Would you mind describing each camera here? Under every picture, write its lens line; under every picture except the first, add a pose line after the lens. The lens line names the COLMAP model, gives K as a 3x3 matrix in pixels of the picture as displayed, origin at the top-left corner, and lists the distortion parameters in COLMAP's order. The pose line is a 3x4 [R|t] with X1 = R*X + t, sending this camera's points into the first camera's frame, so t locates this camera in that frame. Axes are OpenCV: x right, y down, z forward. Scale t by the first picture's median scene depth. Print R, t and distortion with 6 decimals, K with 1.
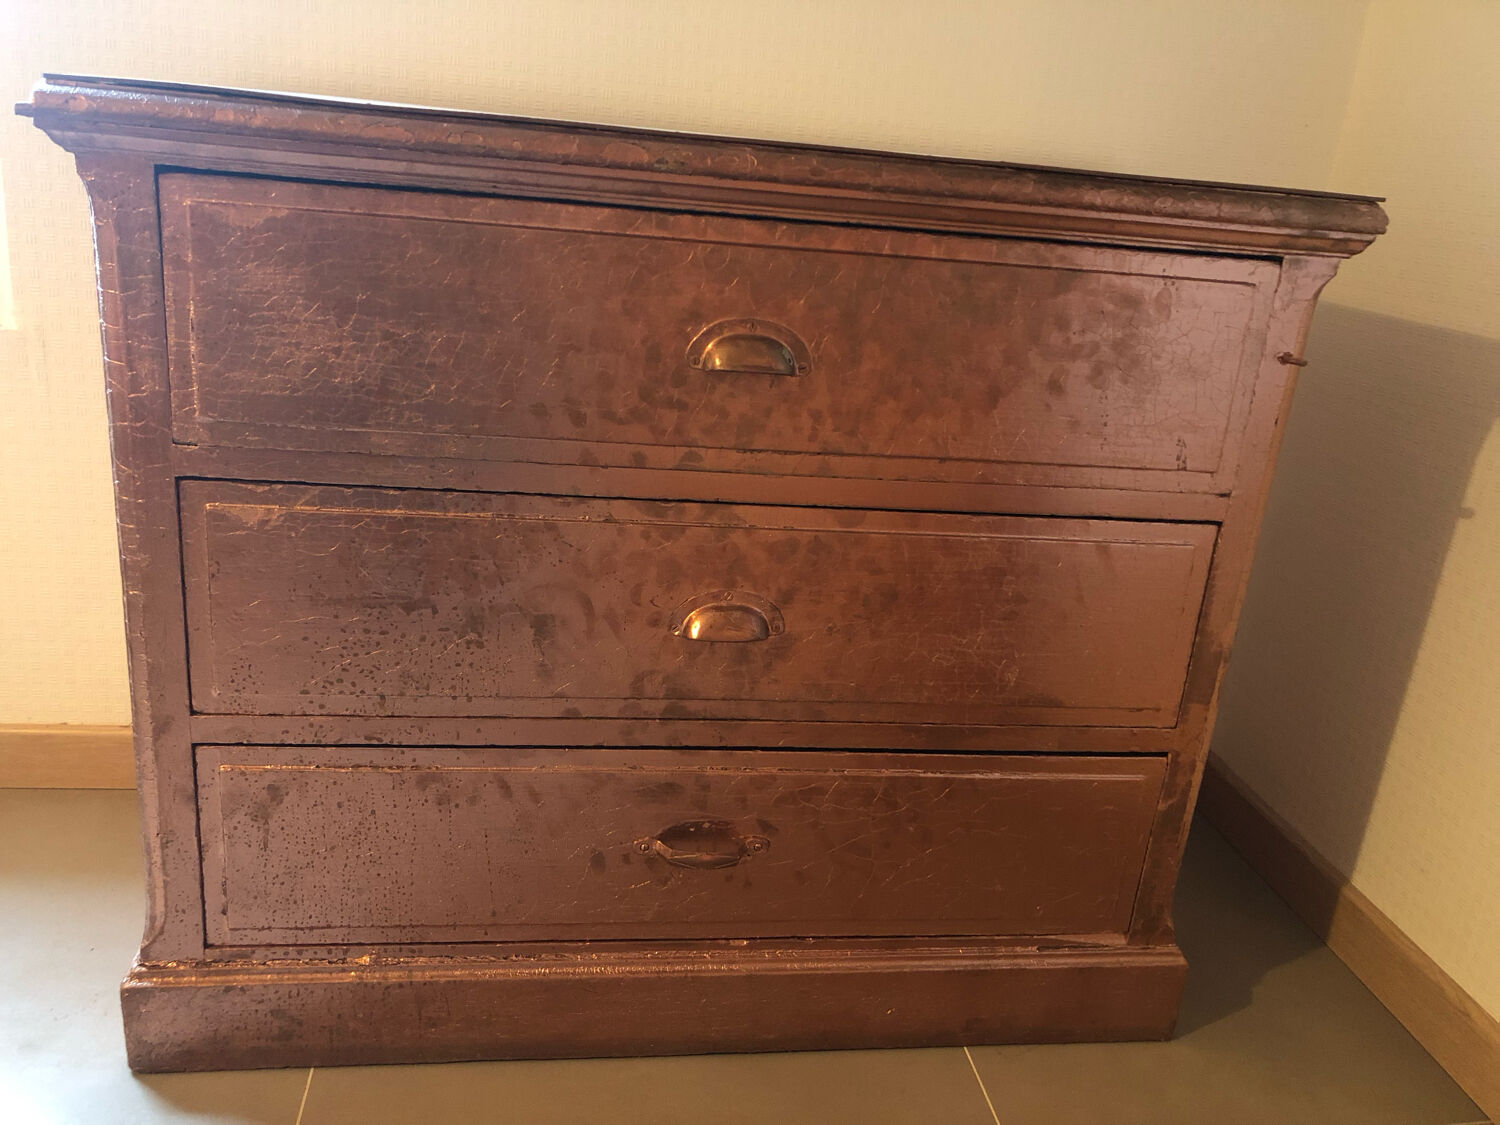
lens RADIAL K [[1248.3, 0, 743.7], [0, 1248.3, 573.0], [0, 0, 1]] dist [-0.002261, -0.020589]
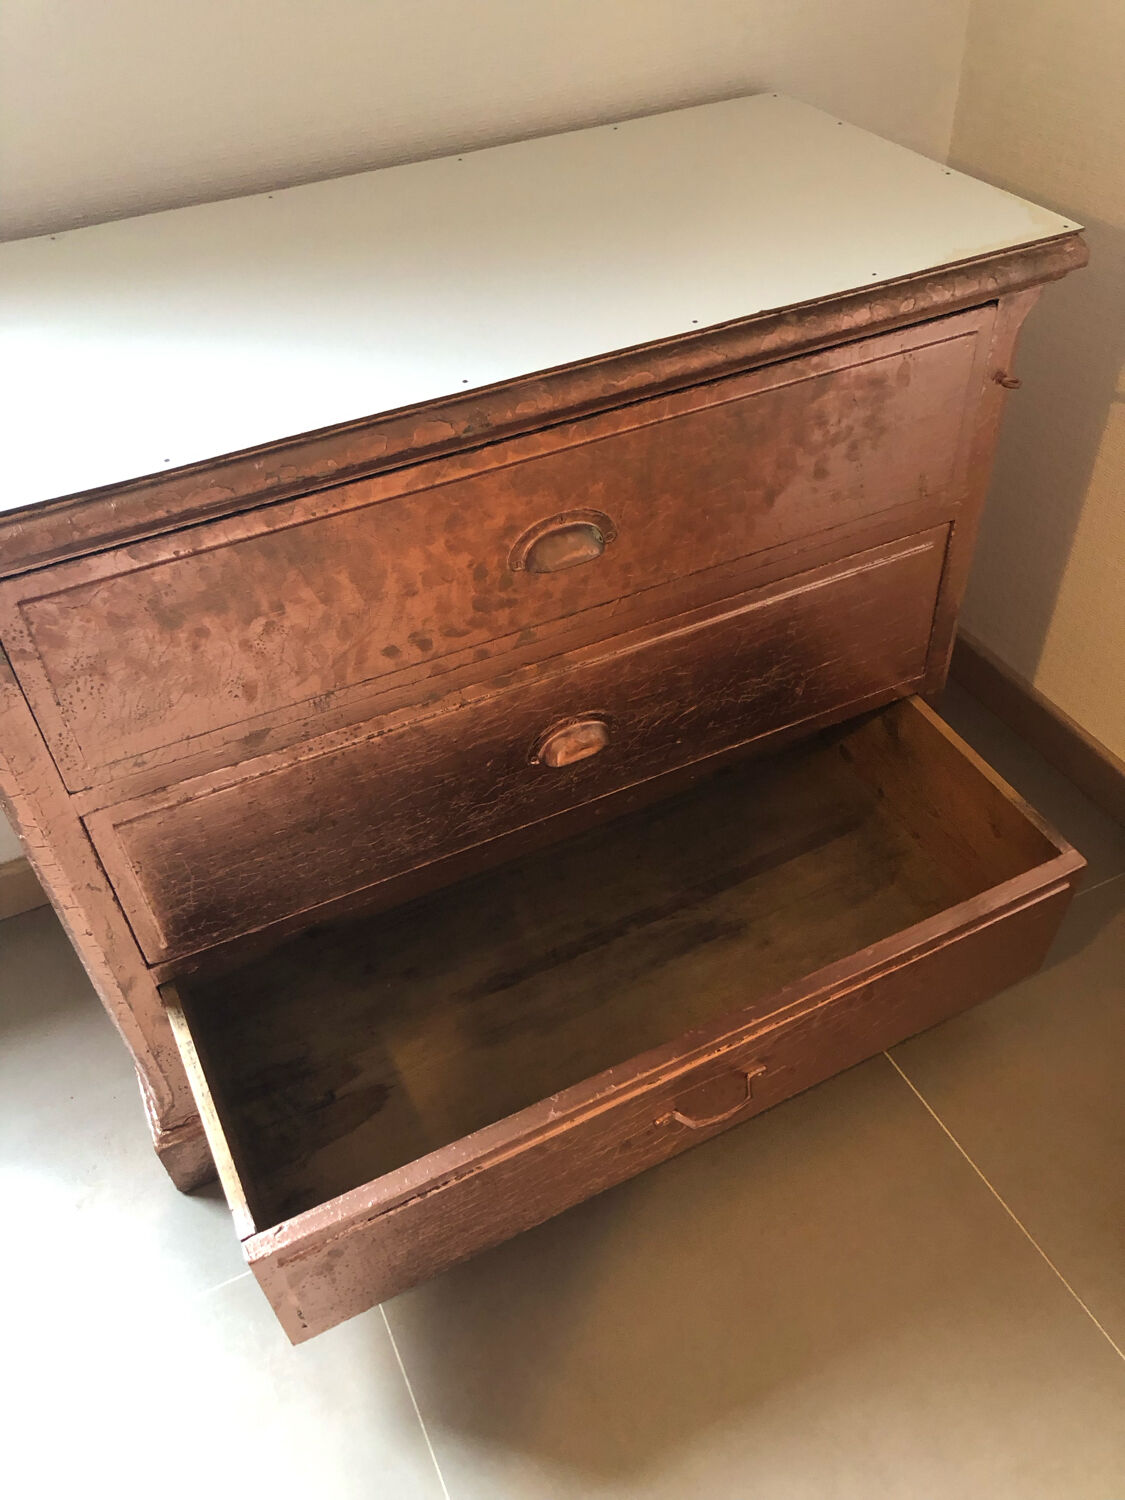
lens RADIAL K [[1248.3, 0, 569.0], [0, 1248.3, 766.1], [0, 0, 1]] dist [-0.002261, -0.020589]
pose [[0.943186, -0.306161, 0.129094, -0.178858], [0.222208, 0.870076, 0.439990, -0.458044], [-0.247030, -0.386307, 0.888675, -0.019424]]
